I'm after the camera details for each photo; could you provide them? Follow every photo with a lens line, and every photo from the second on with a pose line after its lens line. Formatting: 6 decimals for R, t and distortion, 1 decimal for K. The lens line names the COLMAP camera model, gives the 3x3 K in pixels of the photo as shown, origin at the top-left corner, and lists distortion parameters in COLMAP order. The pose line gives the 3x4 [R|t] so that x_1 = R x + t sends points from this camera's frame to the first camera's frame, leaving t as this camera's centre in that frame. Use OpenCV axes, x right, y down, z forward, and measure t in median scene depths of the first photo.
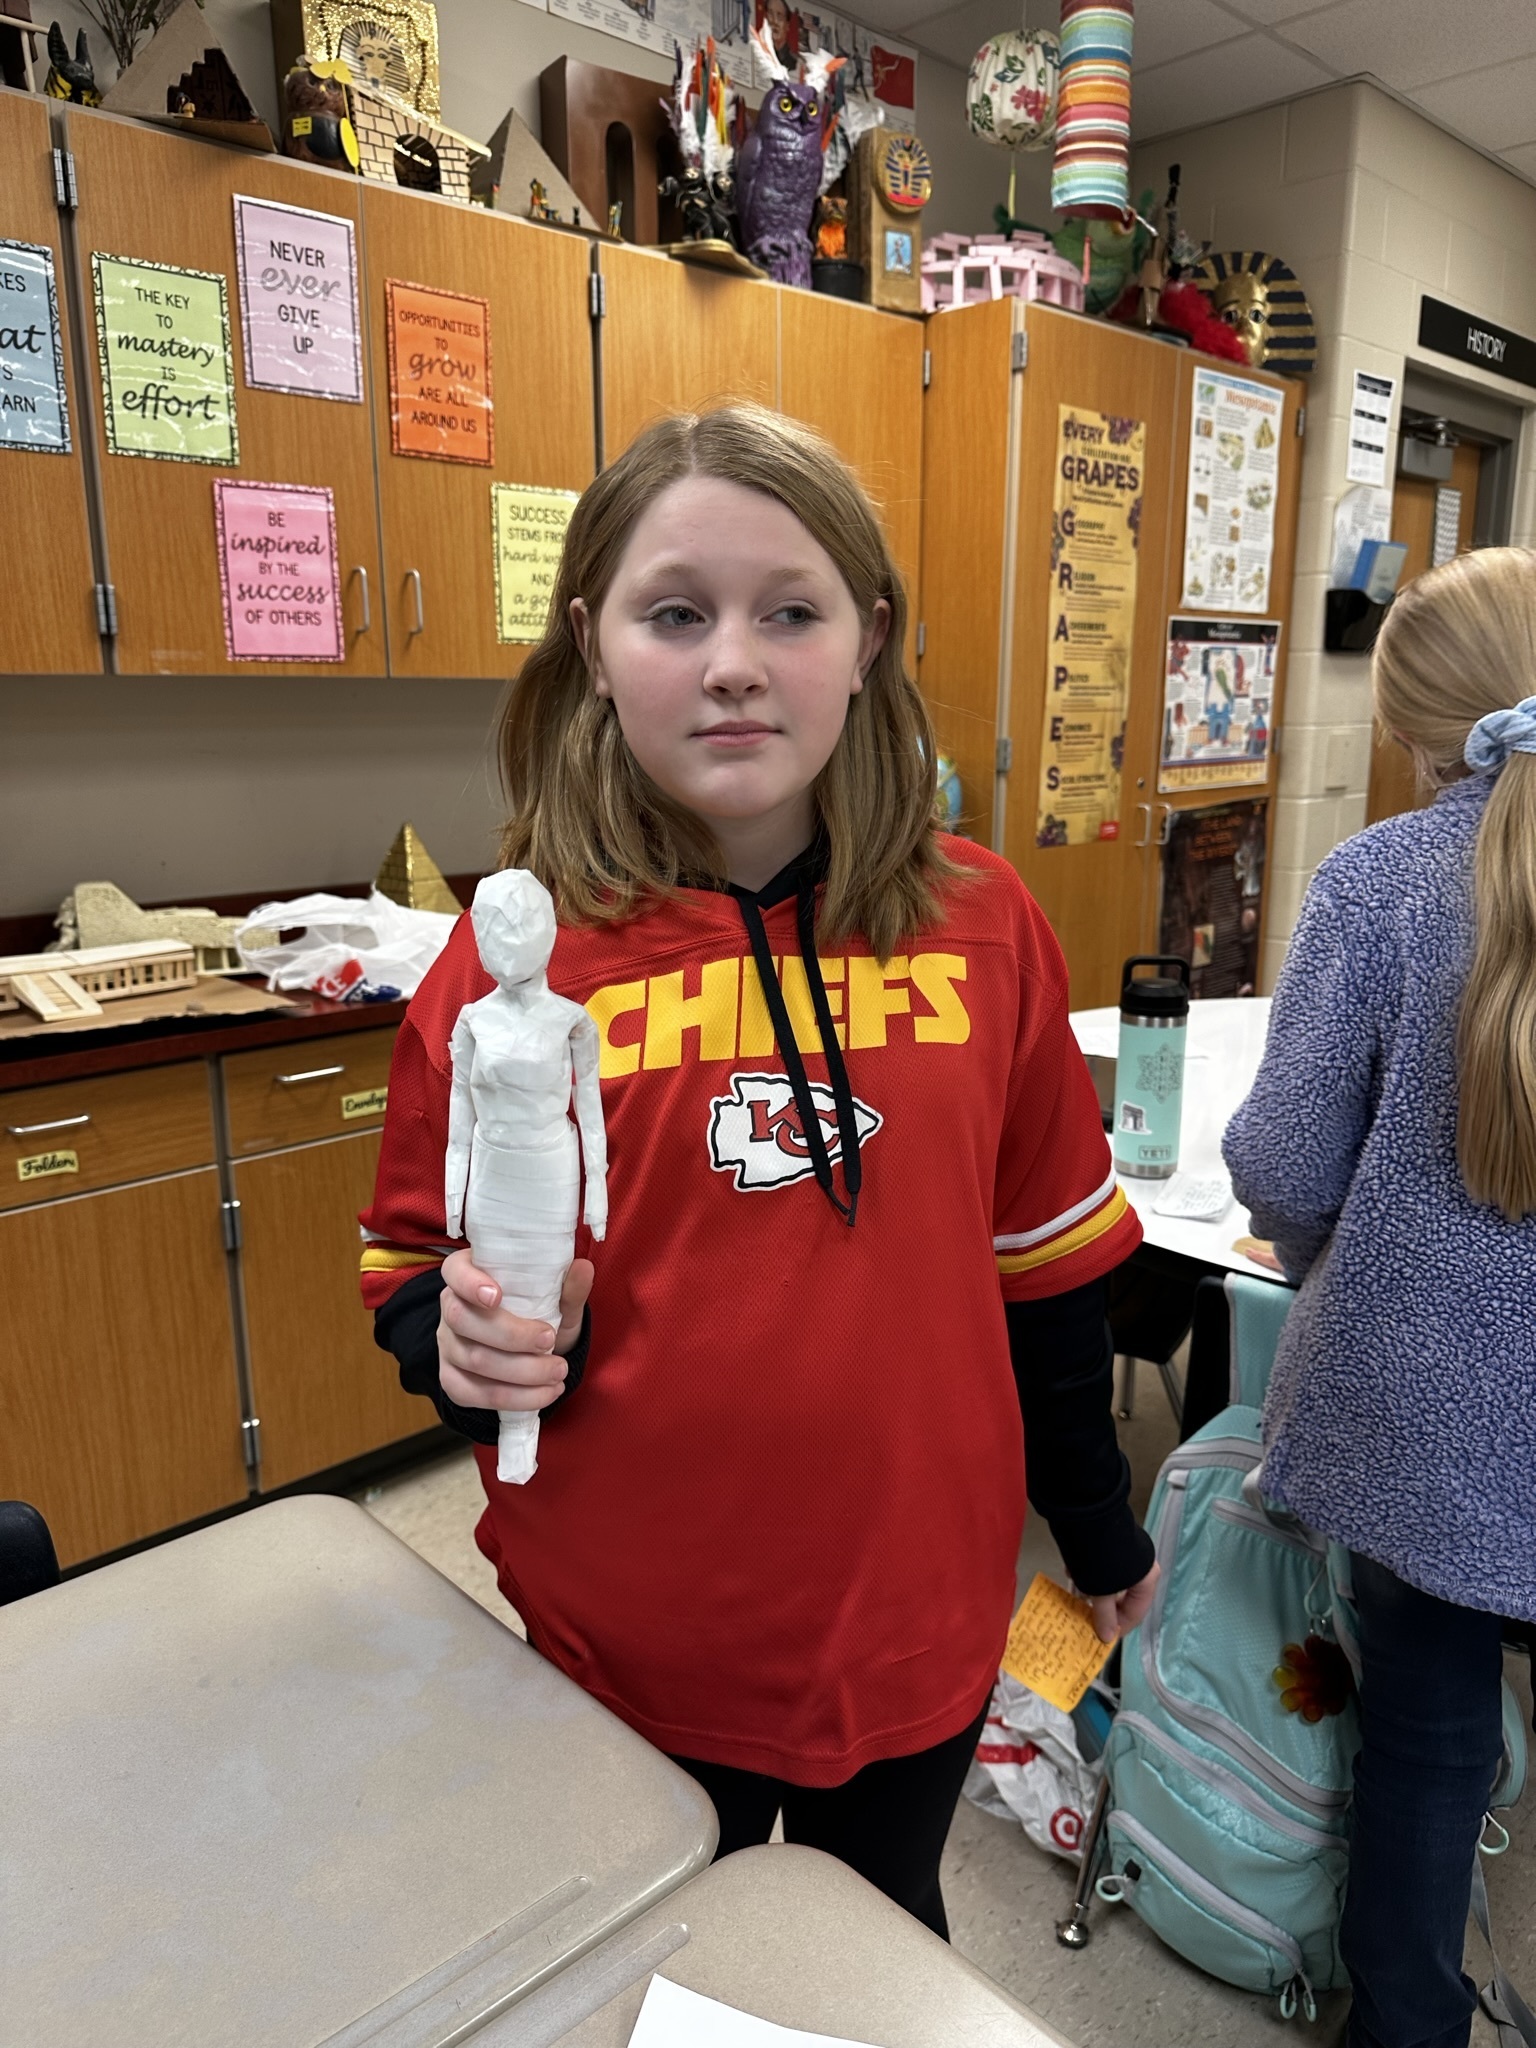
lens RADIAL K [[1434.2, 0, 763.7], [0, 1434.2, 1022.7], [0, 0, 1]] dist [-0.028353, -0.005994]
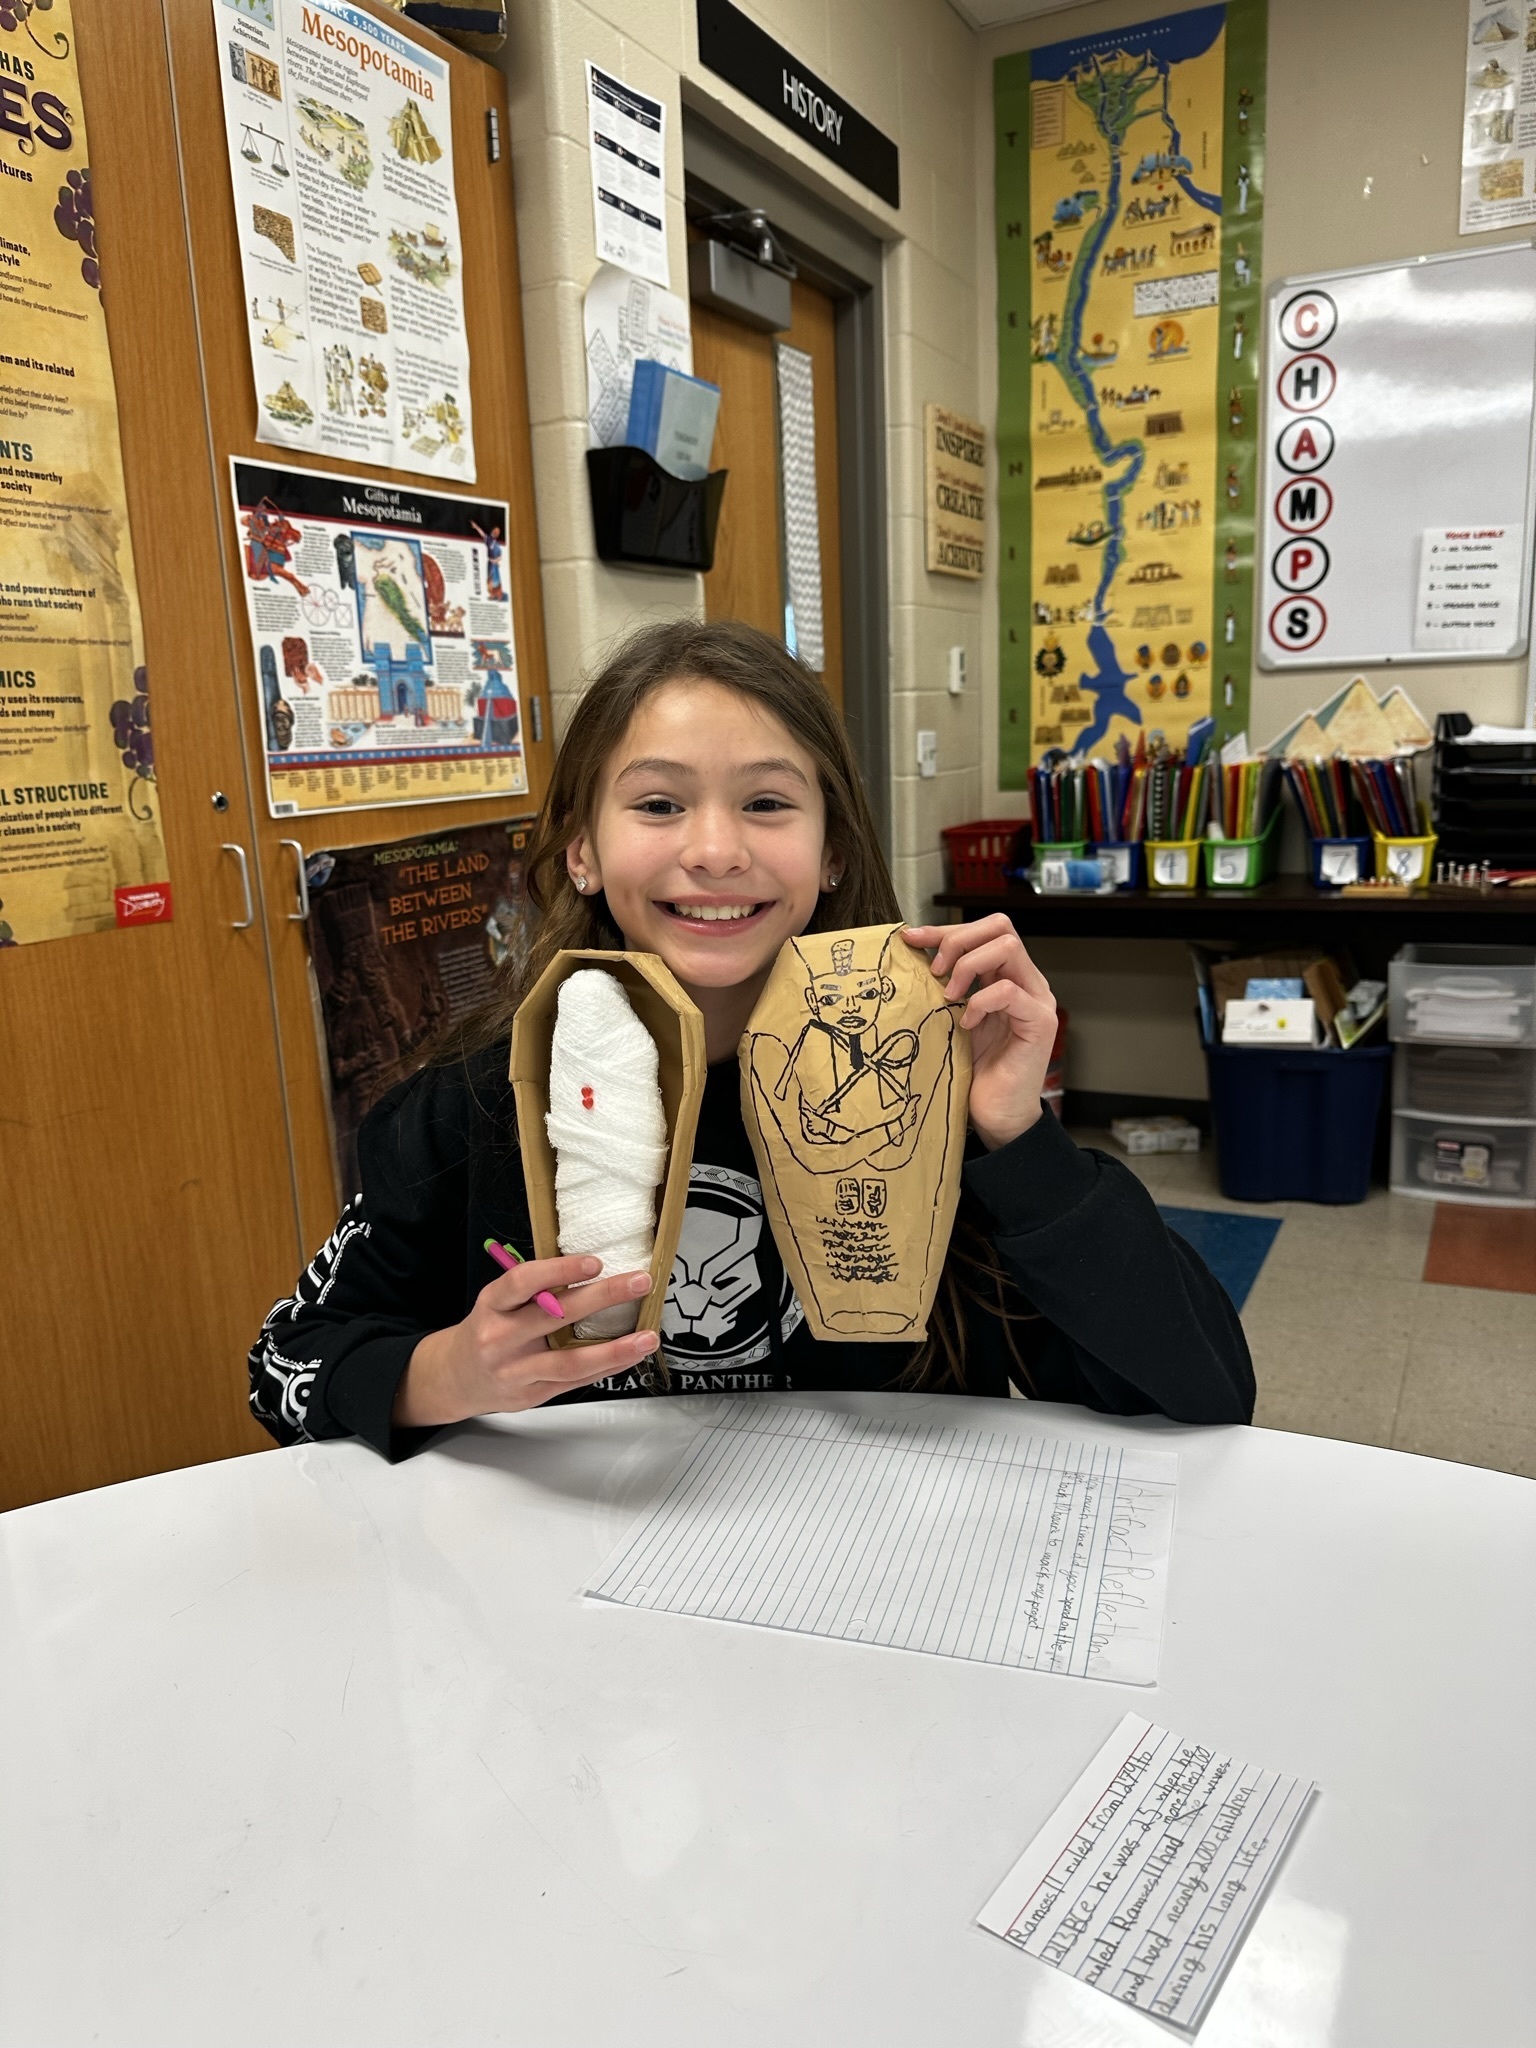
lens RADIAL K [[1434.2, 0, 770.1], [0, 1434.2, 1031.2], [0, 0, 1]] dist [-0.028353, -0.005994]
pose [[0.936552, -0.106365, 0.334001, 0.259043], [0.116720, 0.993104, -0.011026, -0.060111], [-0.330524, 0.049311, 0.942508, 0.466395]]
